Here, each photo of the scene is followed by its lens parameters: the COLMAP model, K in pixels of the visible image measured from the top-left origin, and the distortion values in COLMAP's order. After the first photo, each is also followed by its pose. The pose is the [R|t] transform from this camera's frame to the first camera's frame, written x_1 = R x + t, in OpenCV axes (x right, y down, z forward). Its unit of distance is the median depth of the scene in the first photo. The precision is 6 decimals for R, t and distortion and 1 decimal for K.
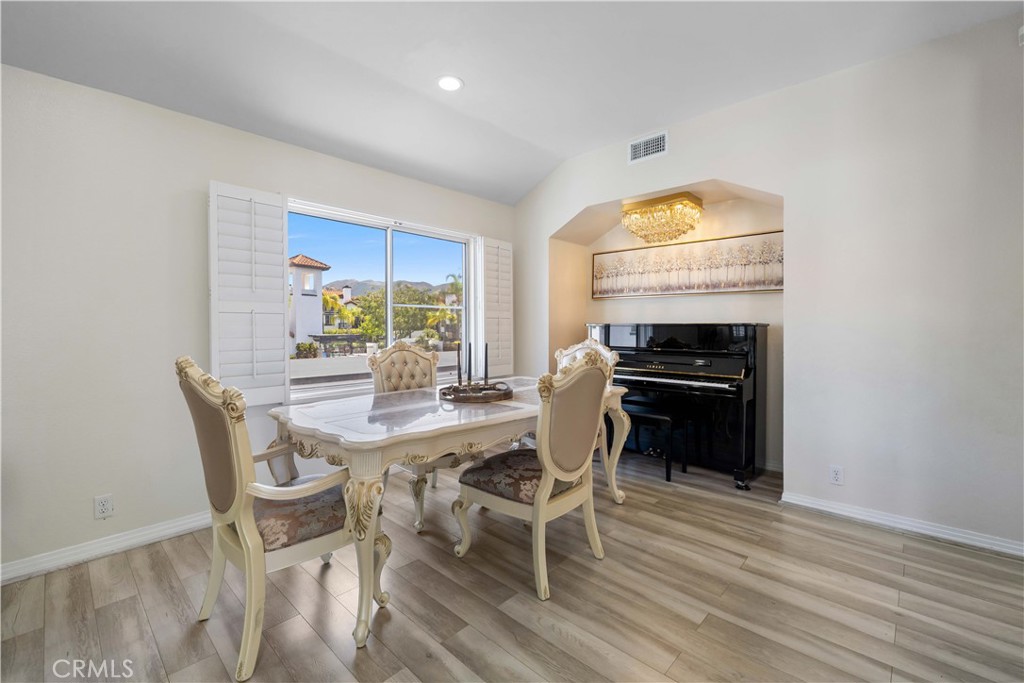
lens RADIAL K [[428.8, 0, 509.5], [0, 428.8, 333.6], [0, 0, 1]] dist [-0.000201, 0.000072]
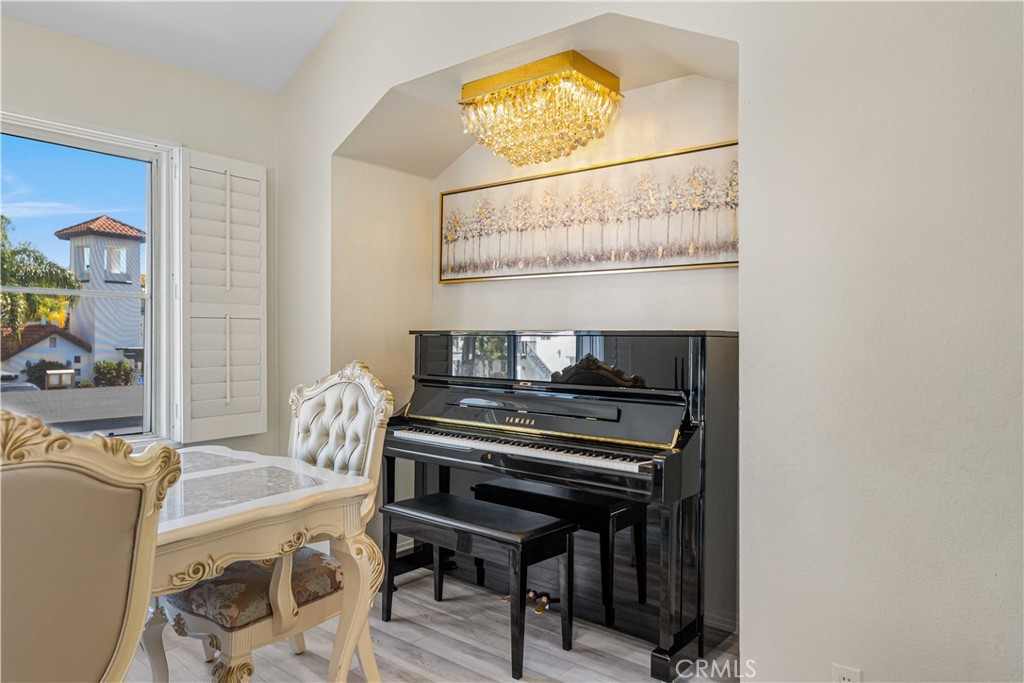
lens RADIAL K [[659.8, 0, 511.2], [0, 659.8, 340.4], [0, 0, 1]] dist [-0.000715, -0.002628]
pose [[0.997678, 0.003498, 0.068011, 0.249175], [-0.002891, 0.999955, -0.009019, -0.004877], [-0.068040, 0.008801, 0.997644, 0.236851]]
